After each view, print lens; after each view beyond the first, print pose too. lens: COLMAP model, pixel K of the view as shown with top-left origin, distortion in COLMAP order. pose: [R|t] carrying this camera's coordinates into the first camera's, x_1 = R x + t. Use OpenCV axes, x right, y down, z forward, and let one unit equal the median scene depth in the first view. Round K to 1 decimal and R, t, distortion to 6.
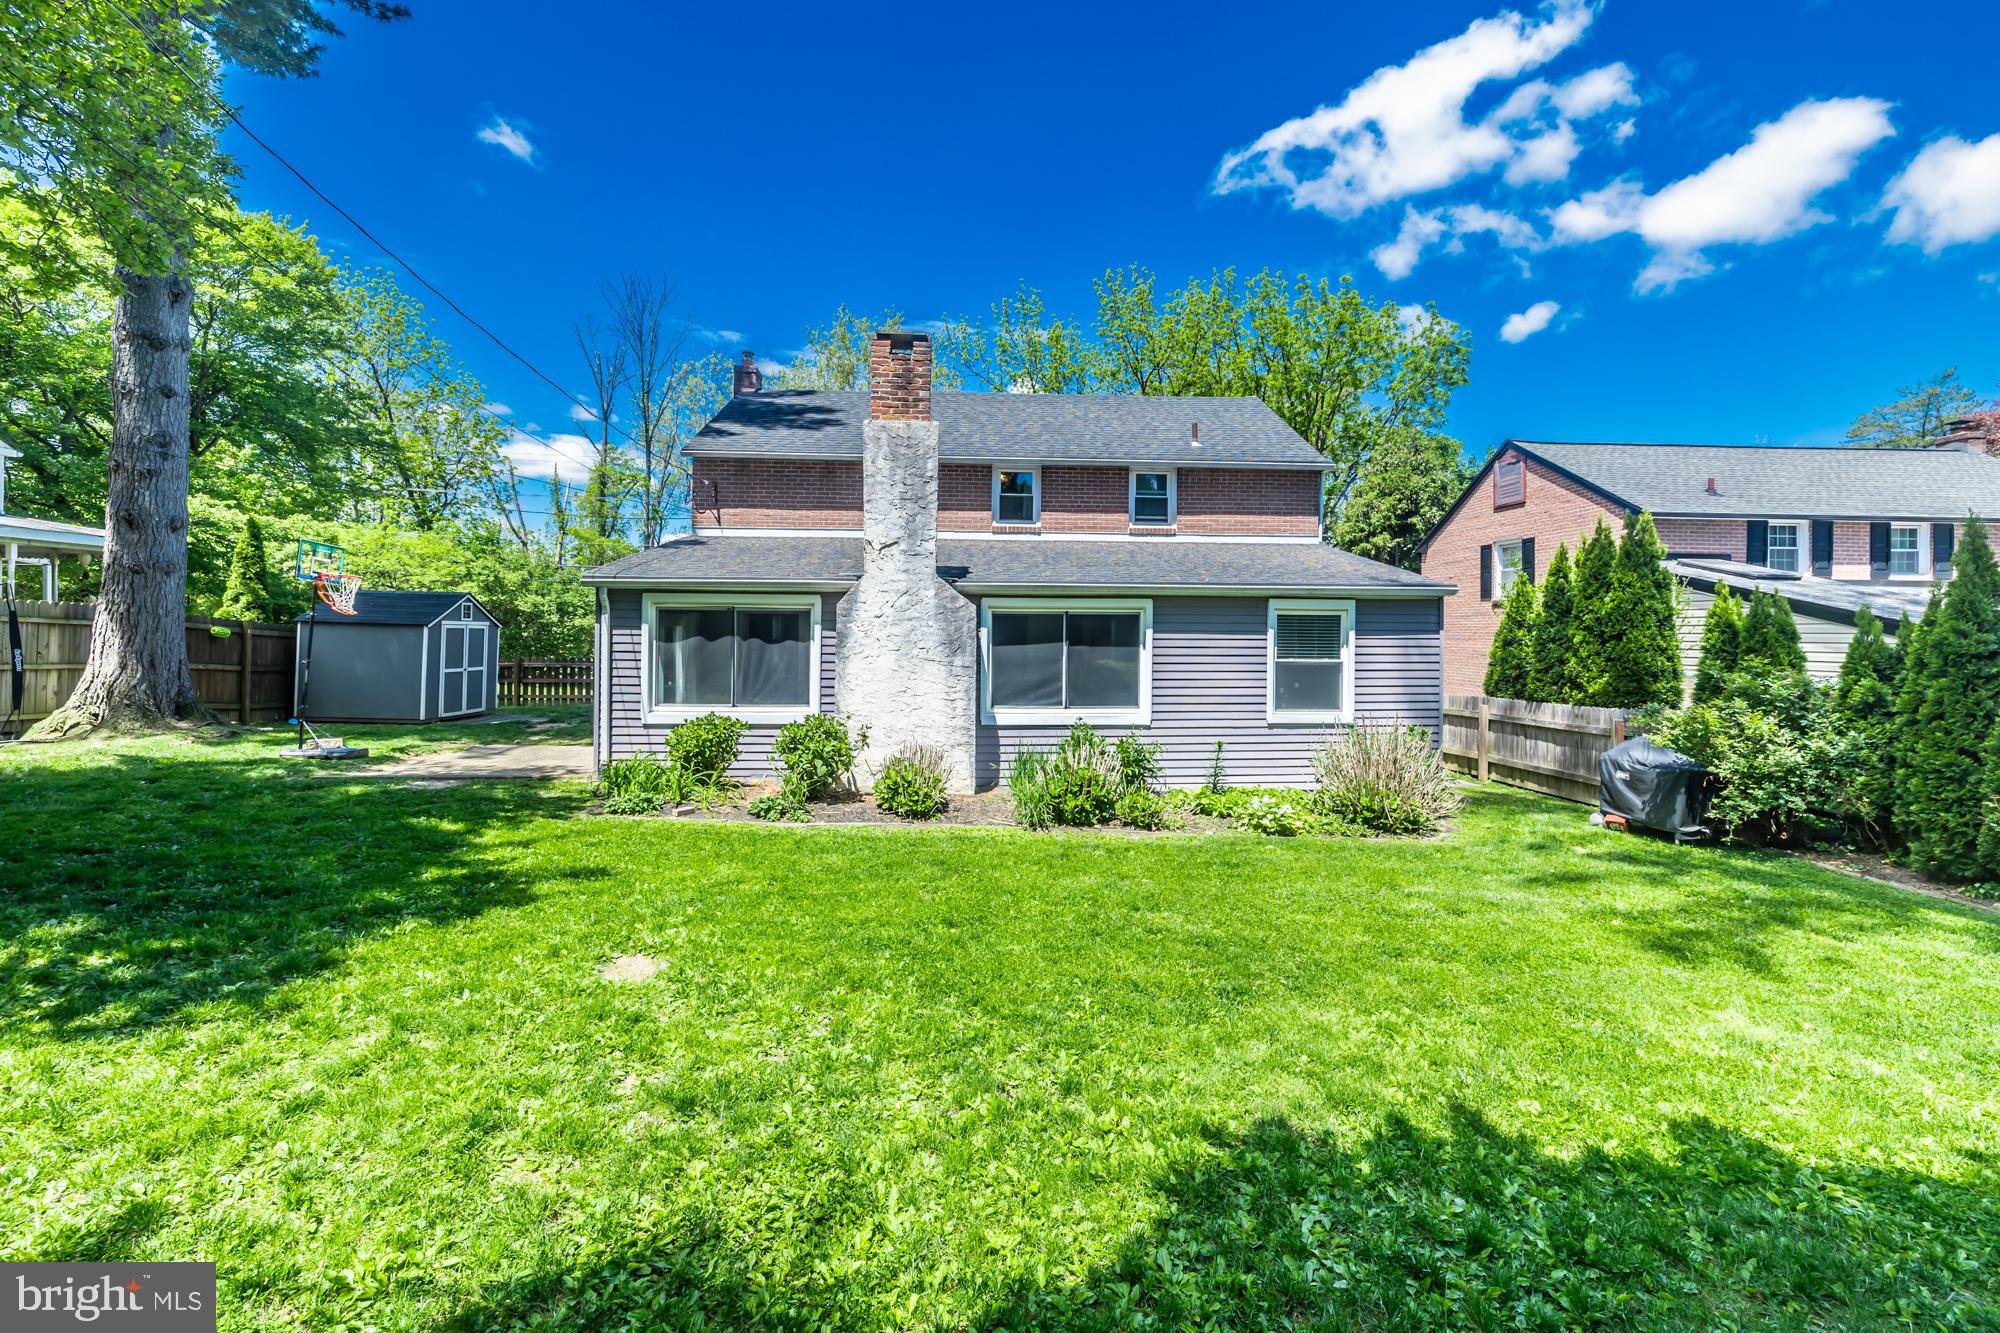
lens RADIAL K [[834.5, 0, 1000.0], [0, 834.5, 666.5], [0, 0, 1]] dist [-0.001923, -0.000123]
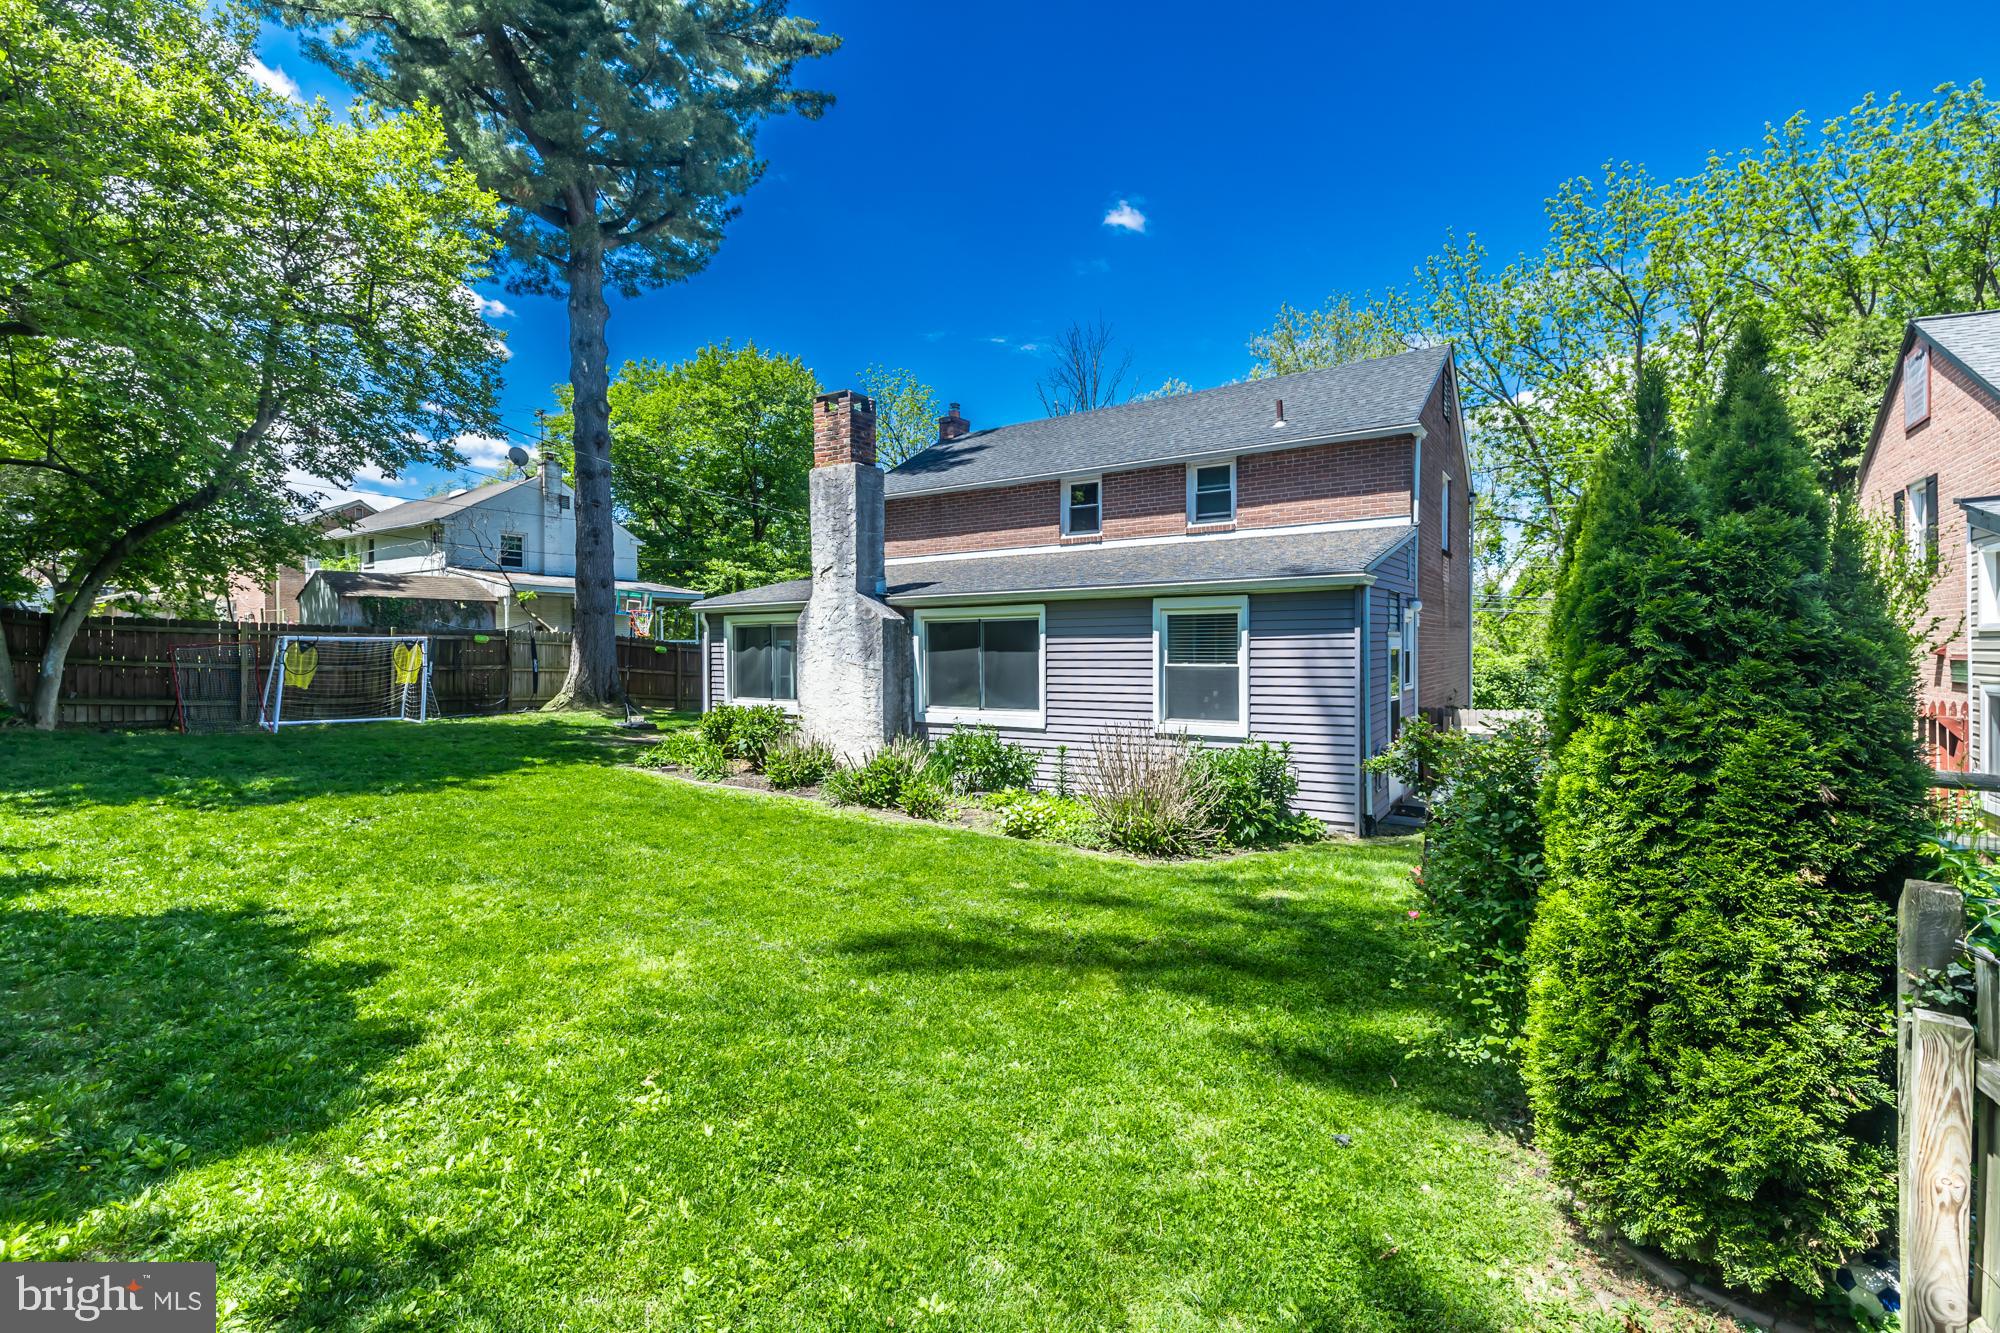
lens RADIAL K [[858.7, 0, 1001.9], [0, 858.7, 683.9], [0, 0, 1]] dist [0.000554, 0.000135]
pose [[0.802902, 0.012879, -0.595973, 0.745970], [-0.014598, 0.999892, 0.001940, 0.014193], [0.595933, 0.007142, 0.803002, 0.133313]]
